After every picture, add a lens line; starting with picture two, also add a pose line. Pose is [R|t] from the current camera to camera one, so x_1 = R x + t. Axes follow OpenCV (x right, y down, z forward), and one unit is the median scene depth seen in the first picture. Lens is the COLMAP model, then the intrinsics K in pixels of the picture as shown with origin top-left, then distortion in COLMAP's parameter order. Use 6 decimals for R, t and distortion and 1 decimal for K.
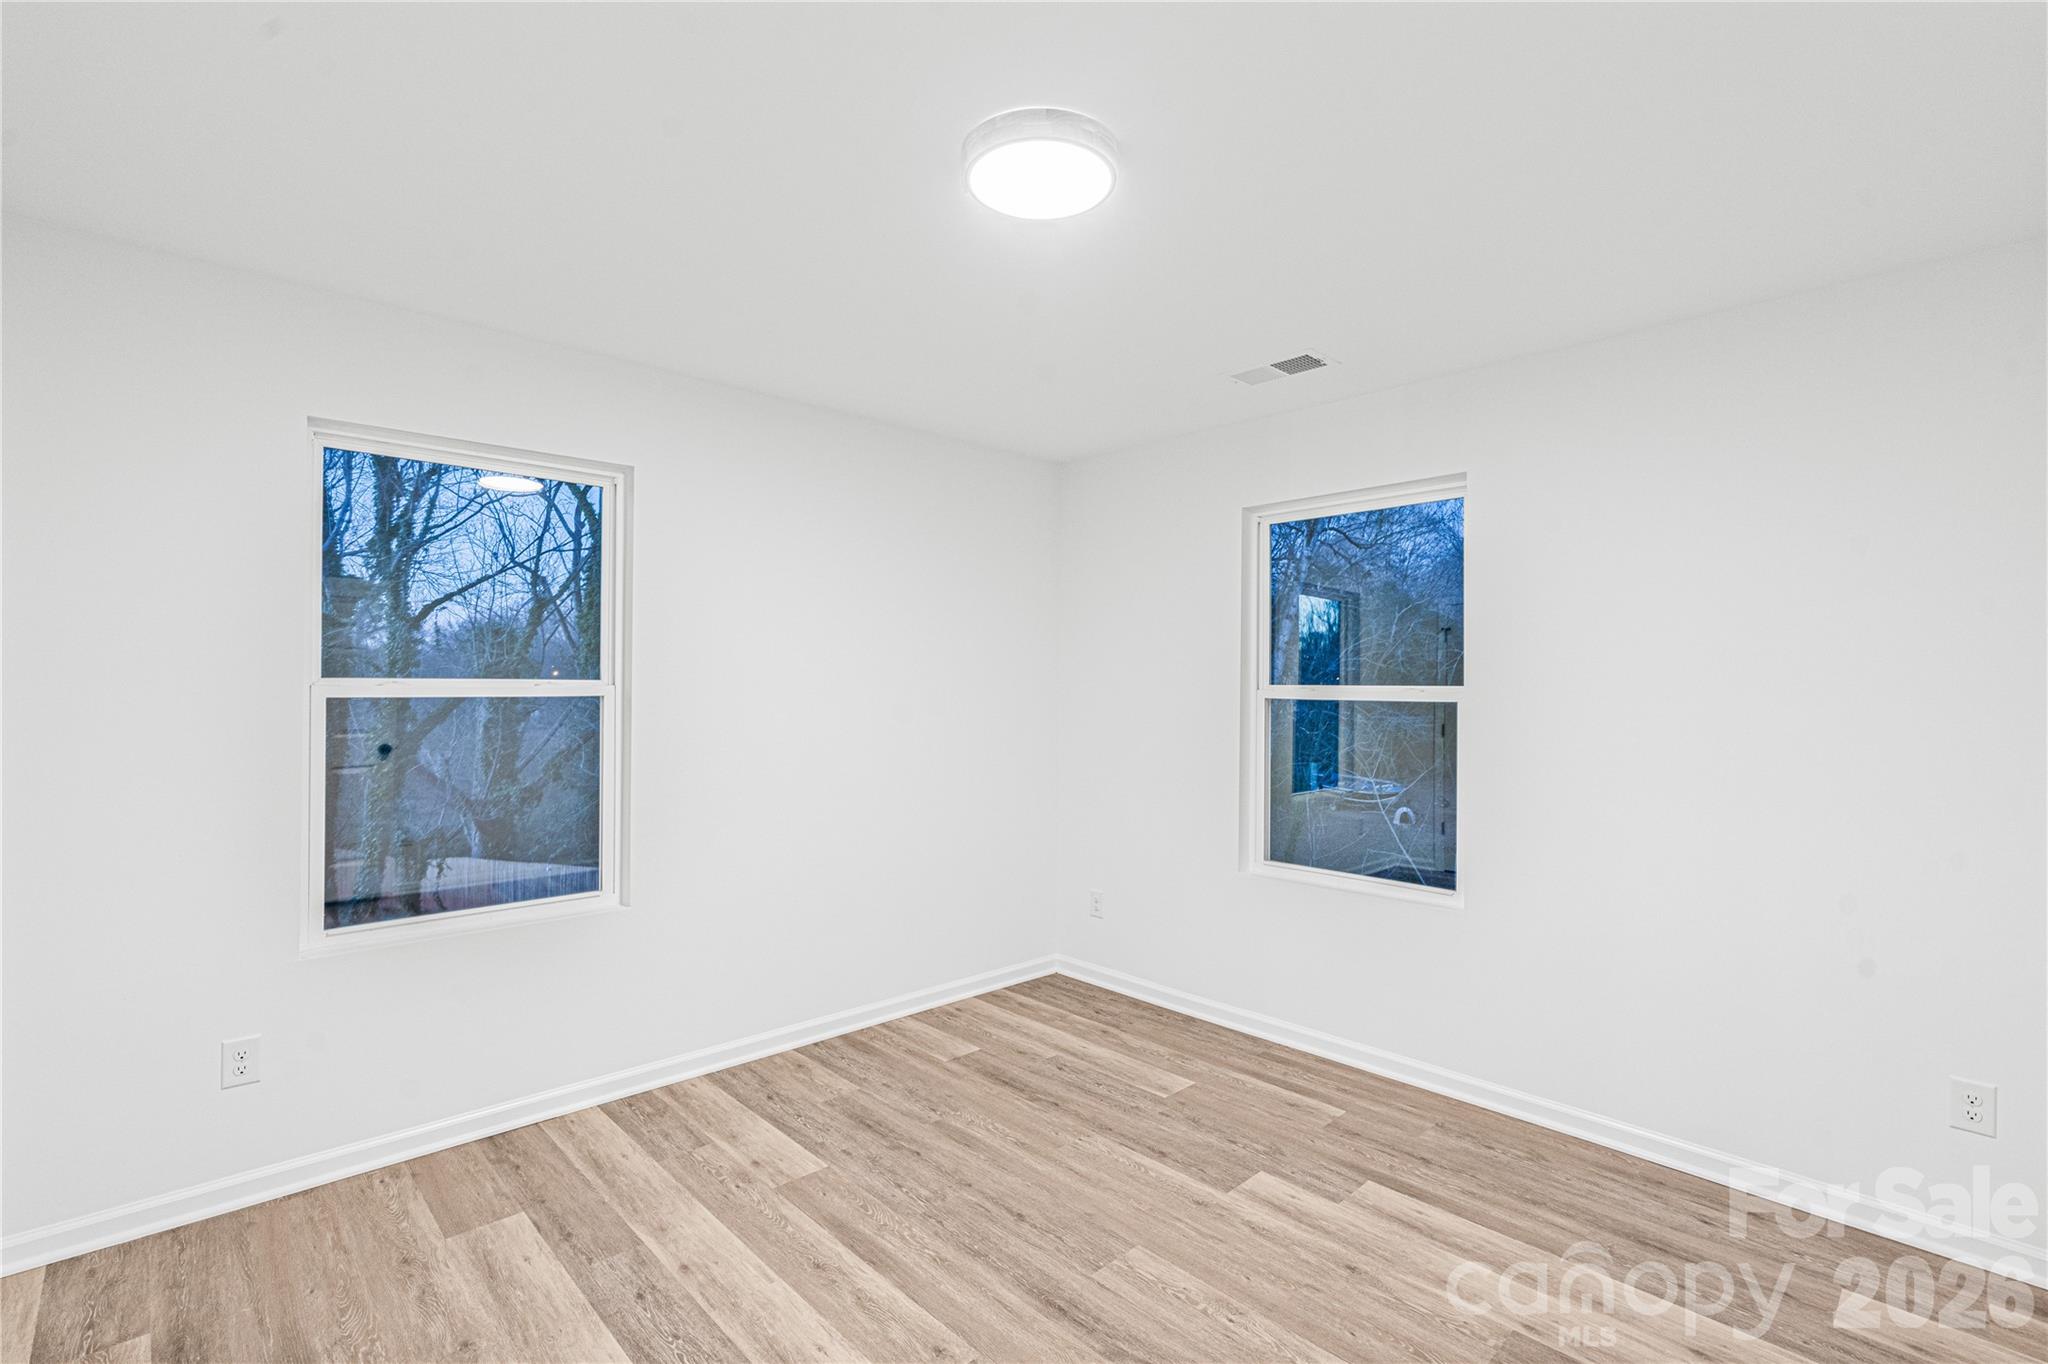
lens RADIAL K [[949.6, 0, 1034.0], [0, 949.6, 674.5], [0, 0, 1]] dist [-0.005007, 0.002510]
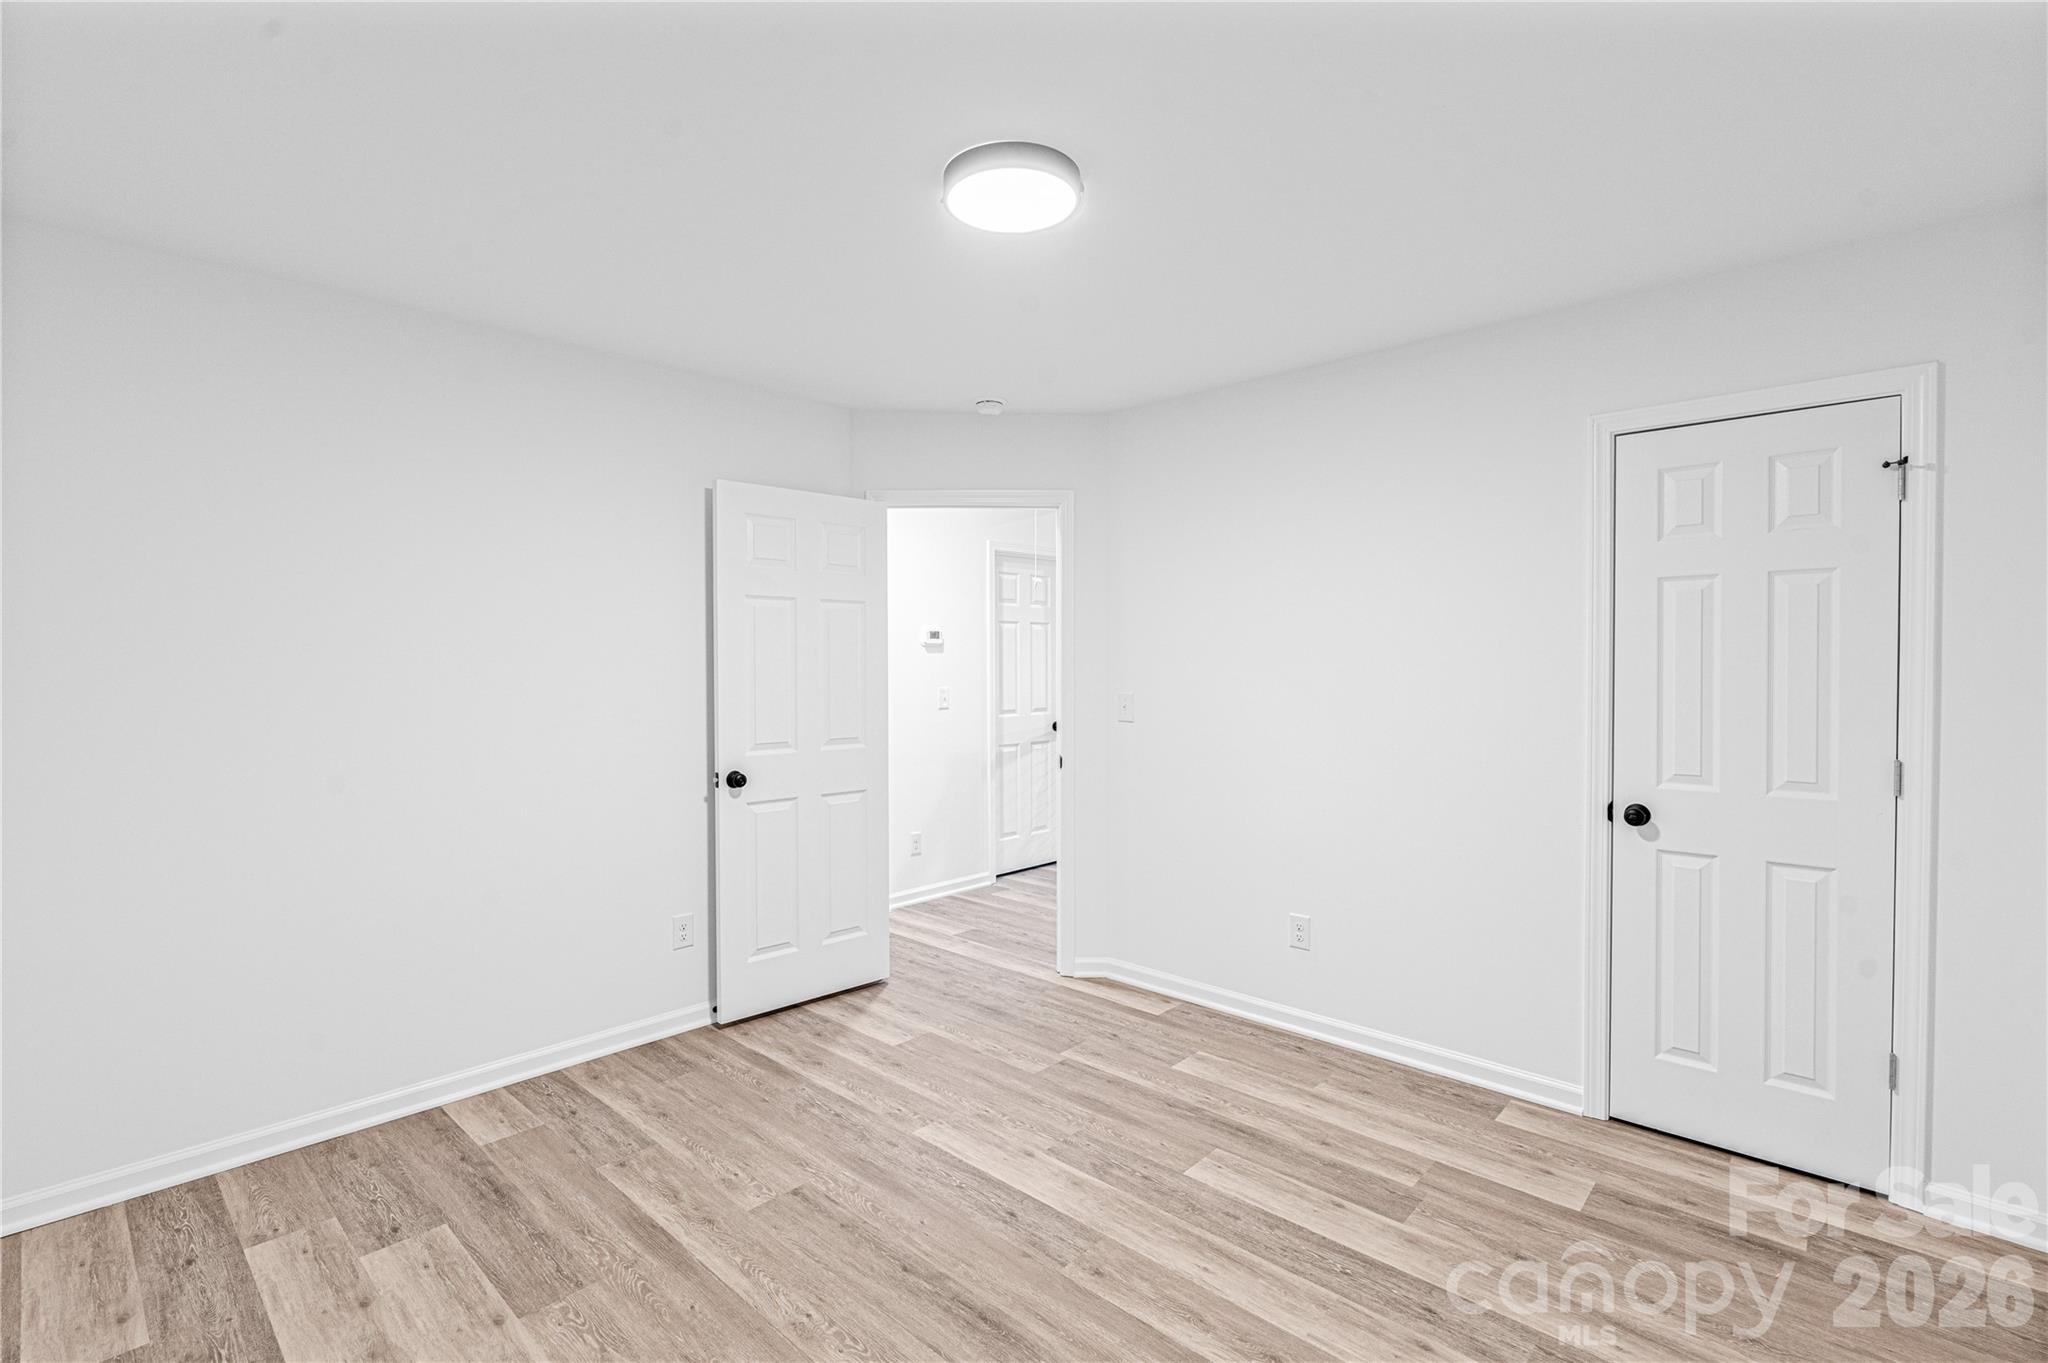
lens RADIAL K [[949.6, 0, 1021.7], [0, 949.6, 681.2], [0, 0, 1]] dist [-0.005007, 0.002510]
pose [[-0.998531, -0.007281, -0.053699, 0.046919], [-0.006711, 0.999919, -0.010792, 0.042578], [0.053773, -0.010416, -0.998499, 1.965652]]
